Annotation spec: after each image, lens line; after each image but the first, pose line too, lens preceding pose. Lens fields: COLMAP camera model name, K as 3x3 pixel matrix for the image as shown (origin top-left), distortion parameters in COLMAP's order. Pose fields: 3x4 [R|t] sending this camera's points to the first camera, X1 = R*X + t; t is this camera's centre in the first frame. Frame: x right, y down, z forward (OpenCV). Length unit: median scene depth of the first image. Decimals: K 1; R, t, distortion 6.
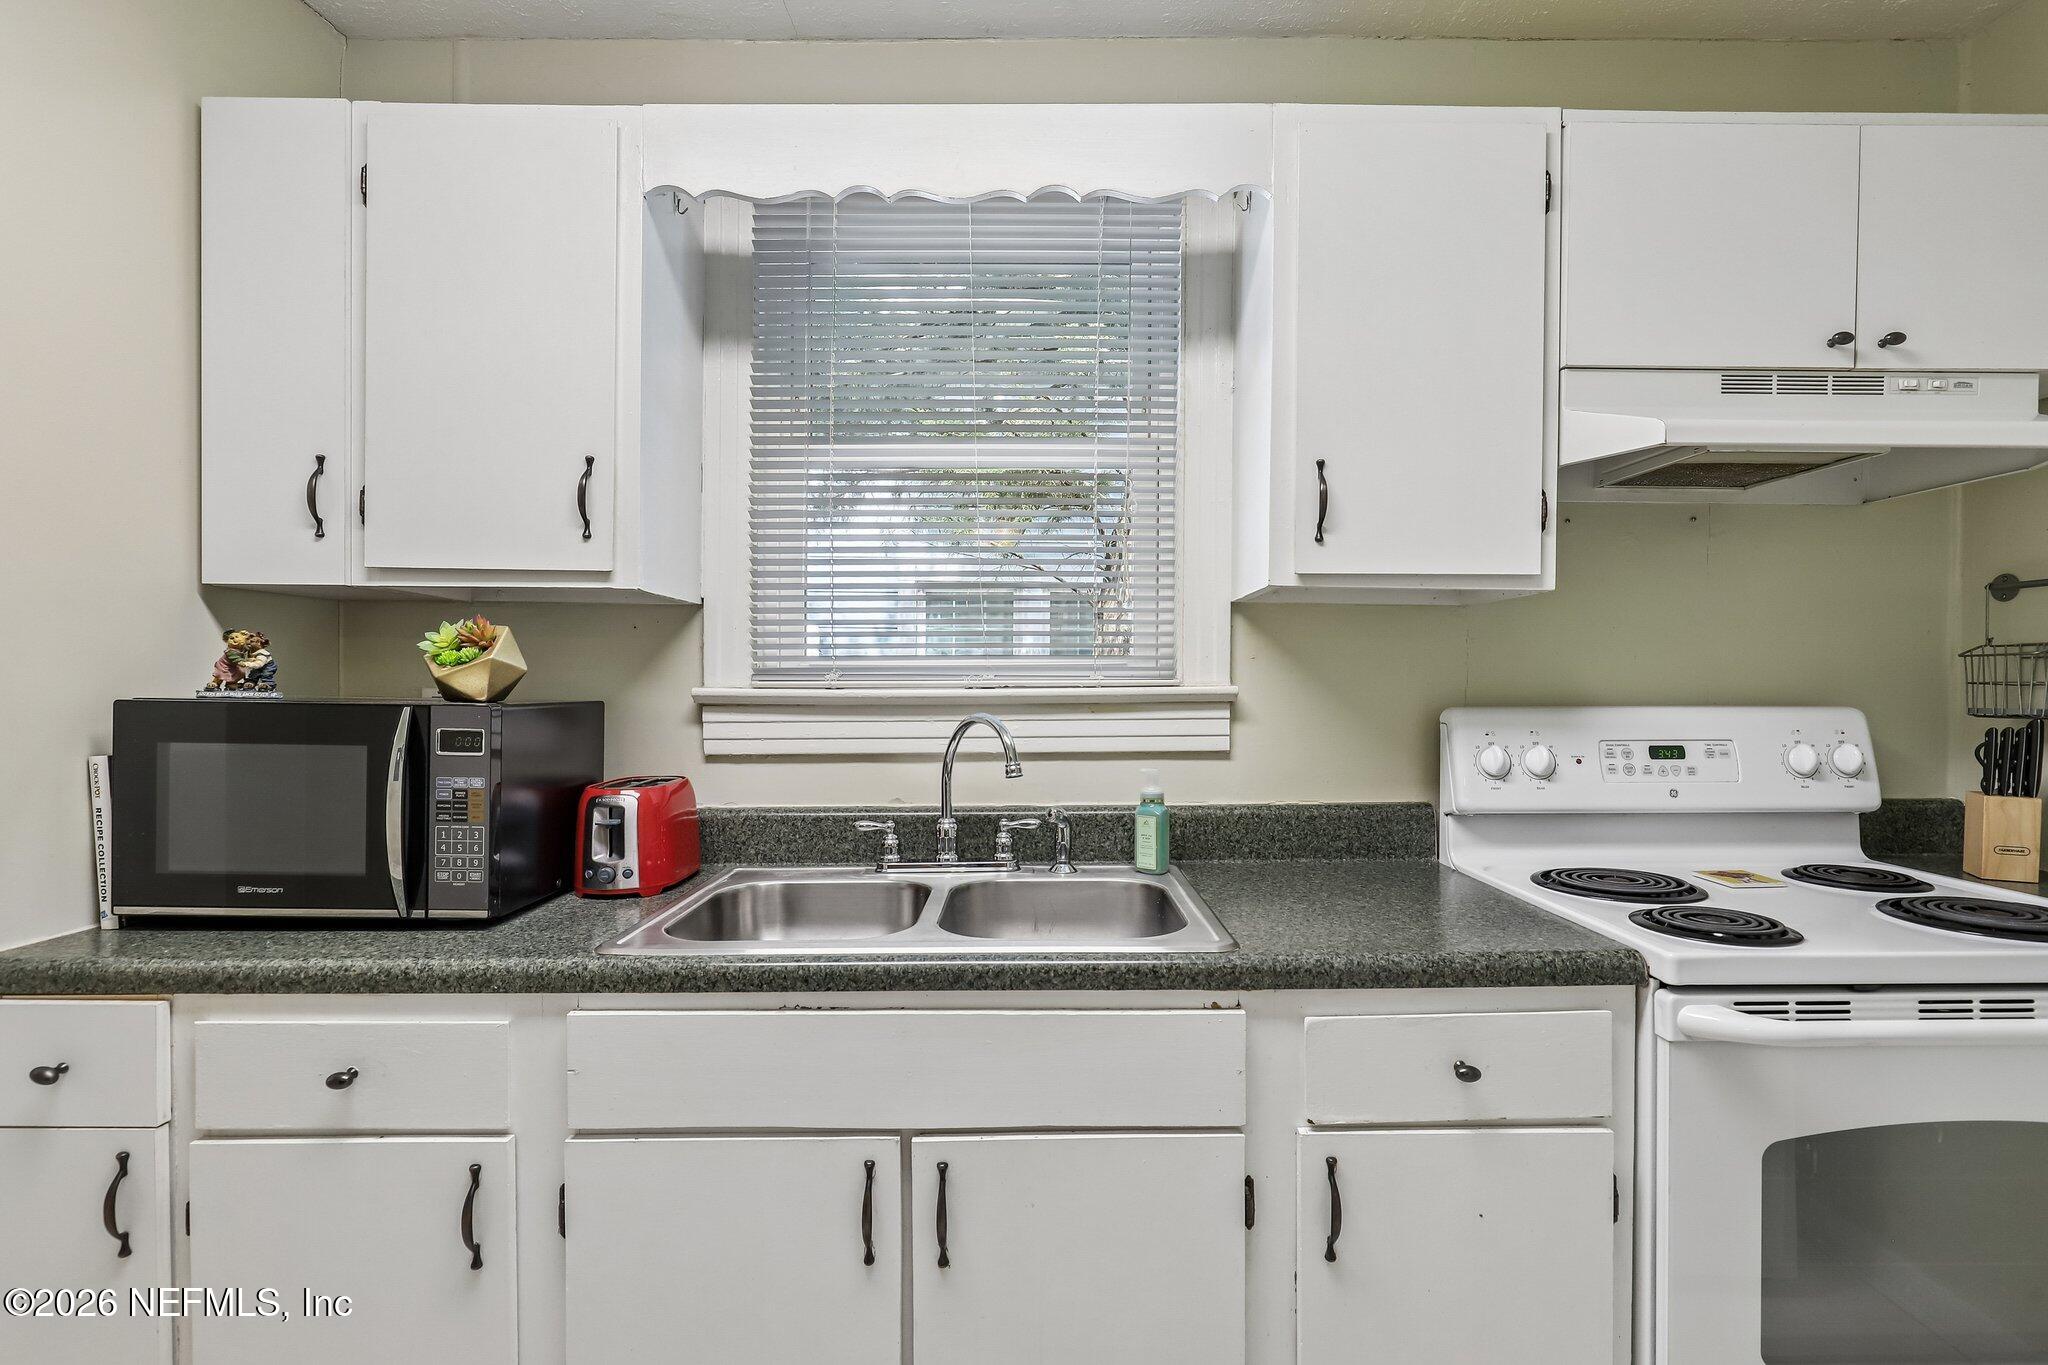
lens RADIAL K [[945.5, 0, 1031.5], [0, 945.5, 694.0], [0, 0, 1]] dist [-0.000986, -0.000315]
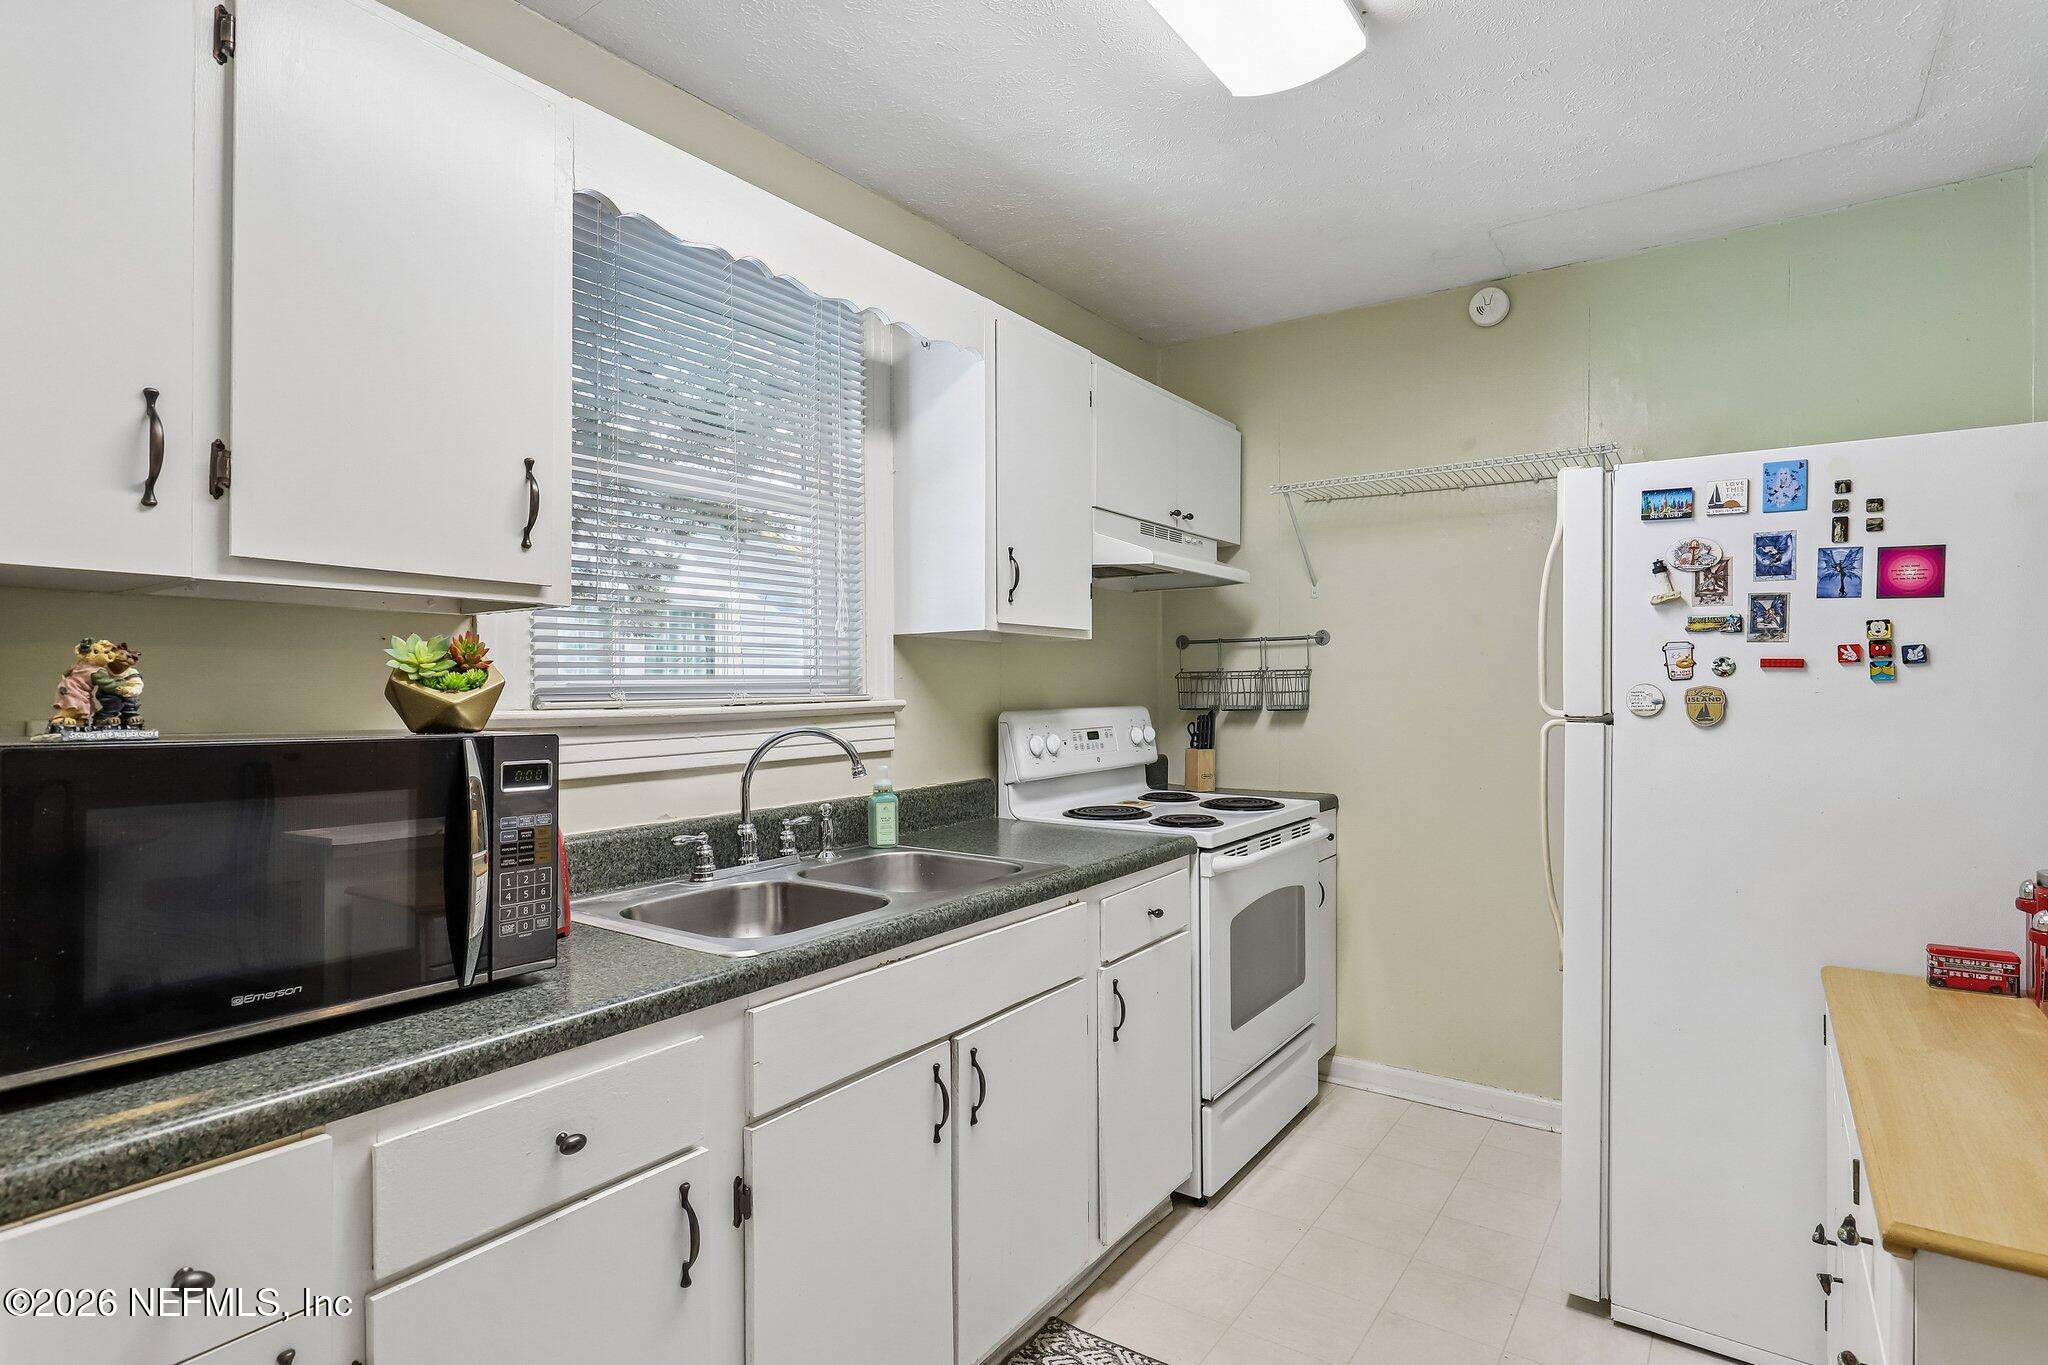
lens RADIAL K [[1034.7, 0, 1024.0], [0, 1034.7, 682.5], [0, 0, 1]] dist [-0.003713, -0.000929]
pose [[0.583960, -0.001786, 0.811780, -0.911334], [0.016187, 0.999824, -0.009444, -0.016946], [-0.811621, 0.018655, 0.583887, 0.032814]]
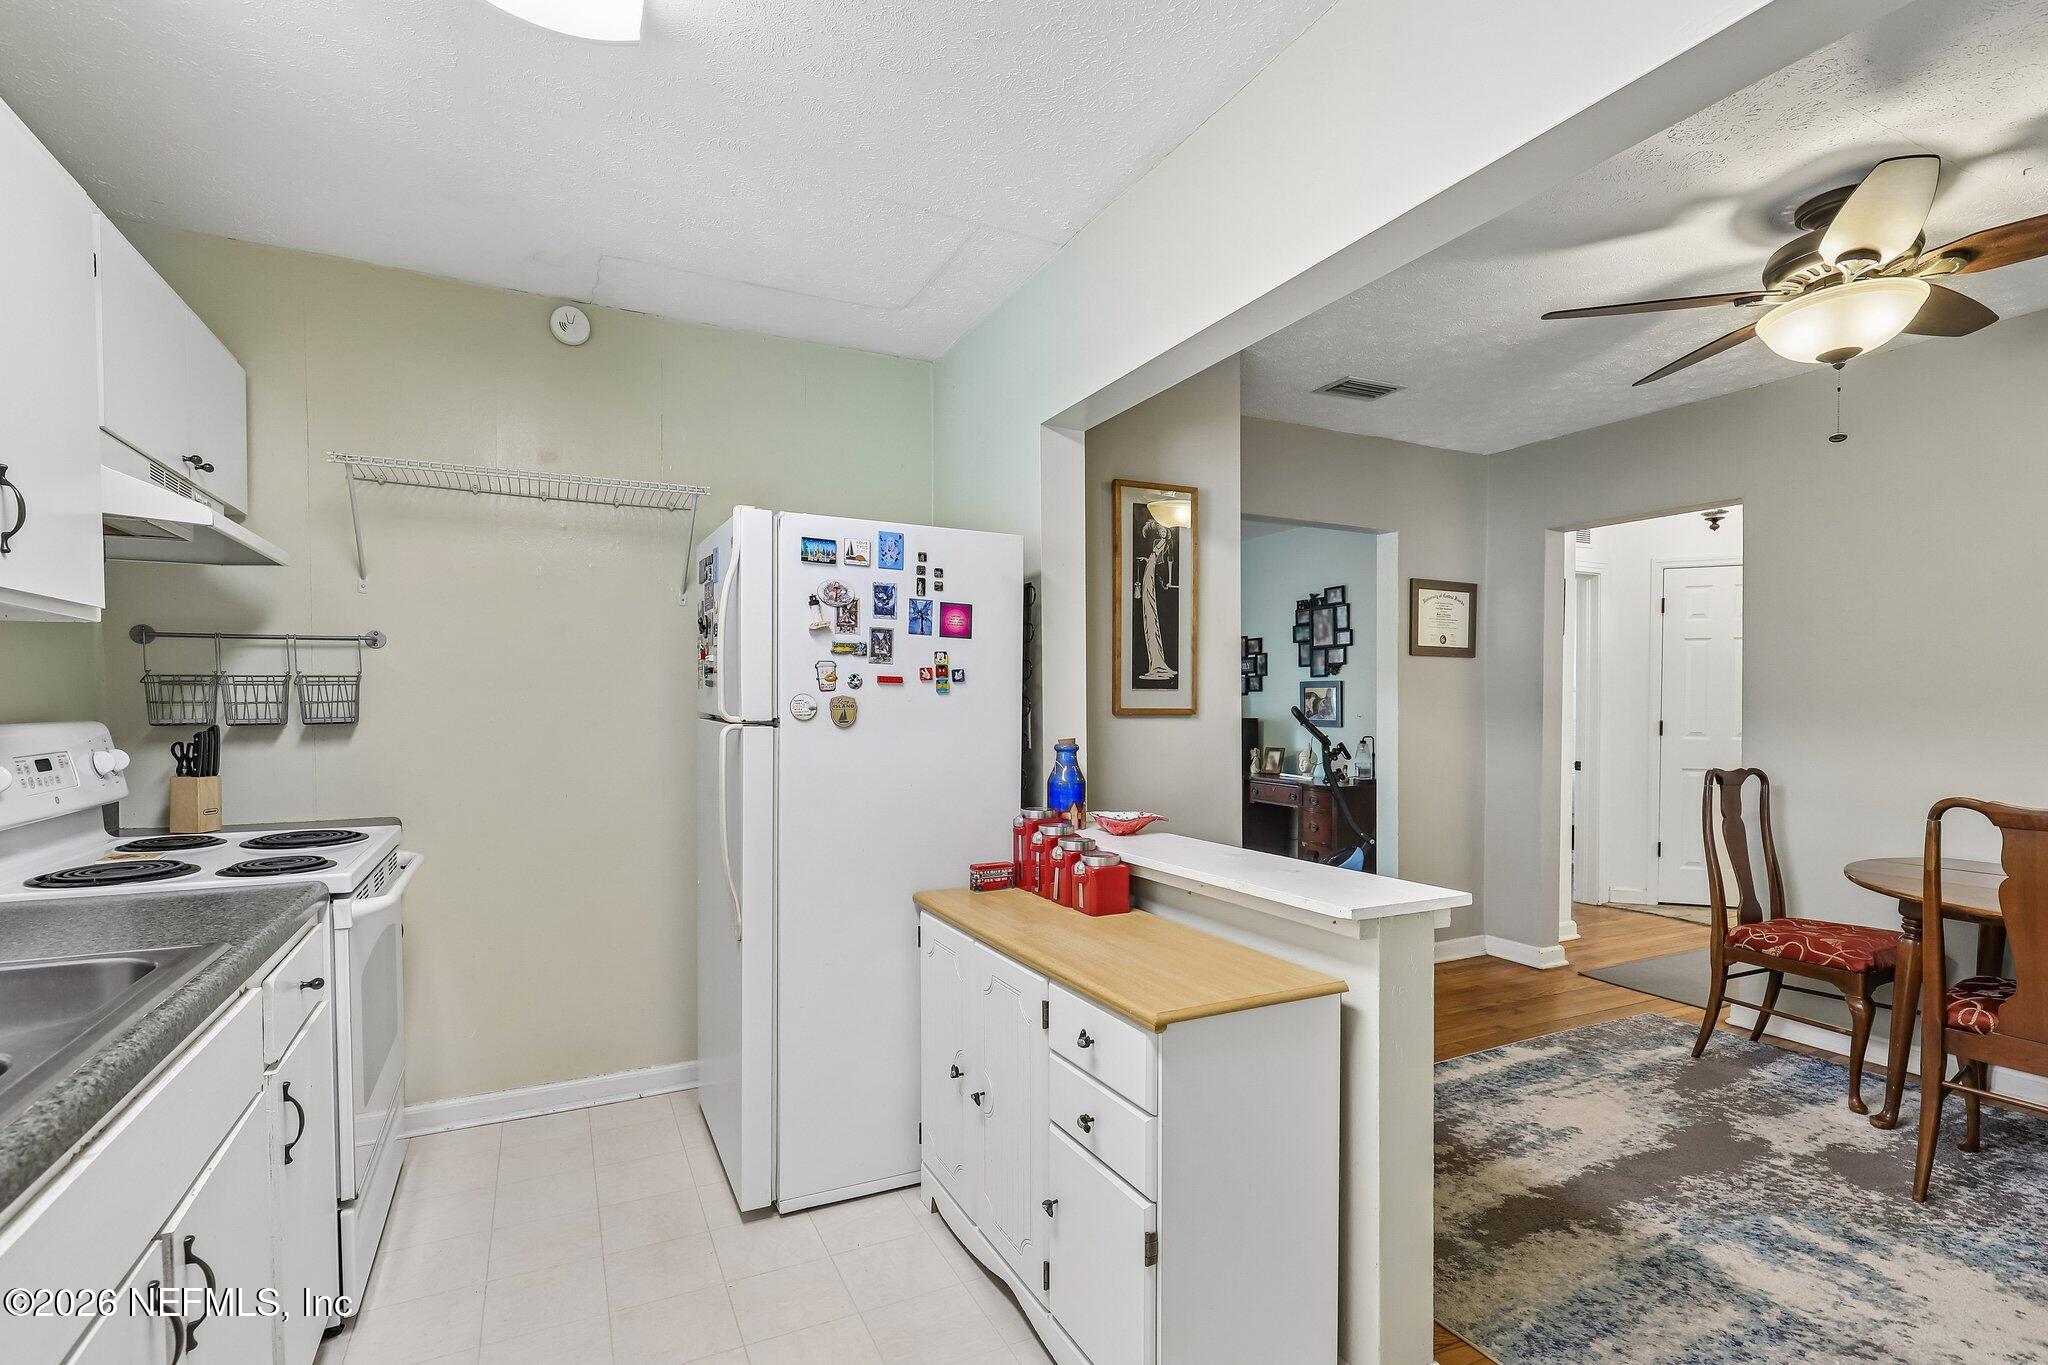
lens RADIAL K [[964.3, 0, 1035.4], [0, 964.3, 730.7], [0, 0, 1]] dist [0.002410, -0.000108]
pose [[-0.449565, -0.030550, 0.892725, -0.906642], [0.009459, 0.999196, 0.038957, -0.012792], [-0.893197, 0.025958, -0.448915, 0.480632]]
